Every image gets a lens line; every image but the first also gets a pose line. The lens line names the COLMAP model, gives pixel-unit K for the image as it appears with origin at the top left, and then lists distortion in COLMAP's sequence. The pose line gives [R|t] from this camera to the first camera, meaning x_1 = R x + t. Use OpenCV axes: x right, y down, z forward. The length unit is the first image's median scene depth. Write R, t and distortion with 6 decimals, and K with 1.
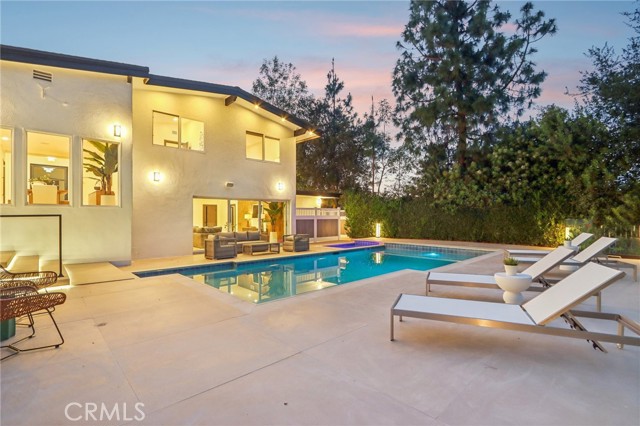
lens RADIAL K [[292.9, 0, 318.2], [0, 292.9, 219.5], [0, 0, 1]] dist [-0.023773, -0.000064]
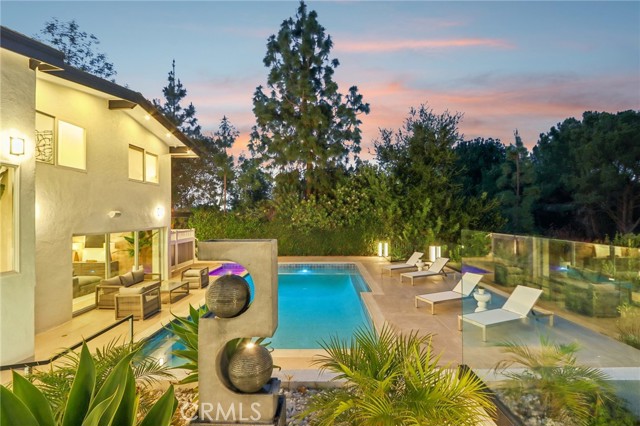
lens RADIAL K [[298.1, 0, 316.3], [0, 298.1, 216.2], [0, 0, 1]] dist [-0.014164, 0.000381]
pose [[0.710631, -0.004557, 0.703550, -0.447179], [0.013575, 0.999882, -0.007235, -0.096752], [-0.703434, 0.014692, 0.710609, 0.083731]]
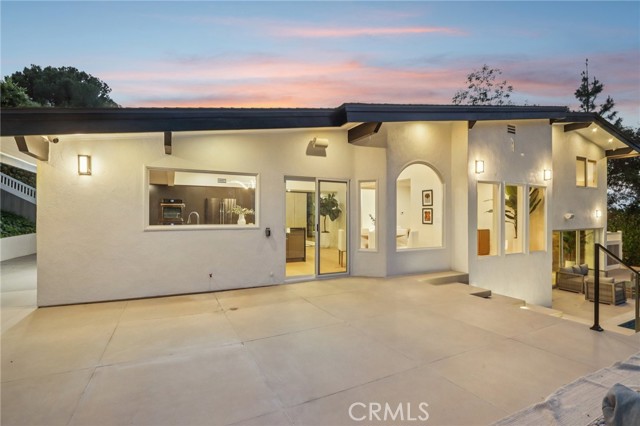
lens RADIAL K [[298.1, 0, 316.3], [0, 298.1, 216.2], [0, 0, 1]] dist [-0.014164, 0.000381]
pose [[0.955837, -0.002645, -0.293887, -0.754268], [-0.002992, 0.999820, -0.018730, -0.094391], [0.293883, 0.018782, 0.955657, -0.127803]]
